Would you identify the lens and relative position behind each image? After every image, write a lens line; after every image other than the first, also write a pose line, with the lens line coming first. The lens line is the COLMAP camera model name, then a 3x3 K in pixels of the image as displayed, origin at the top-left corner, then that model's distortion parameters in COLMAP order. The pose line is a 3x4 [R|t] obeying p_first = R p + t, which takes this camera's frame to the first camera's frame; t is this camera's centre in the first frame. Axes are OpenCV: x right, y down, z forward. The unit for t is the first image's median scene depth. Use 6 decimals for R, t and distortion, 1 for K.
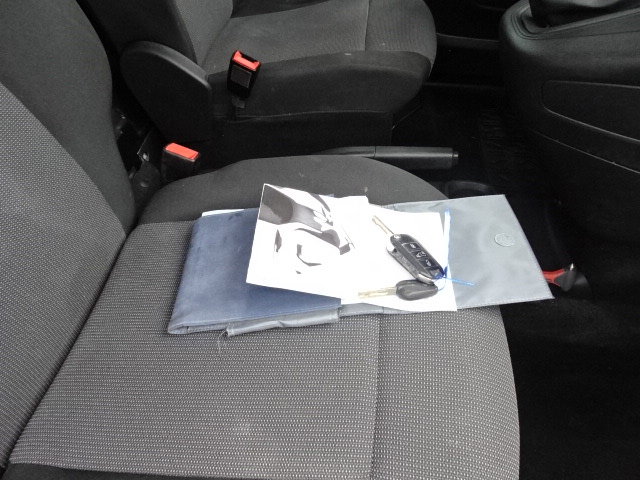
lens RADIAL K [[460.7, 0, 321.3], [0, 460.7, 242.5], [0, 0, 1]] dist [0.011376, 0.000870]
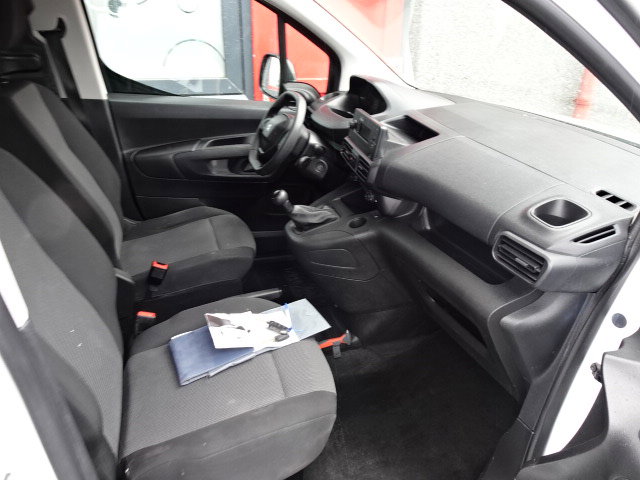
lens RADIAL K [[460.7, 0, 320.1], [0, 460.7, 240.6], [0, 0, 1]] dist [0.011376, 0.000870]
pose [[0.904310, -0.146637, 0.400901, -0.378287], [0.281971, 0.910292, -0.303084, 0.311803], [-0.320494, 0.387125, 0.864534, -1.019098]]
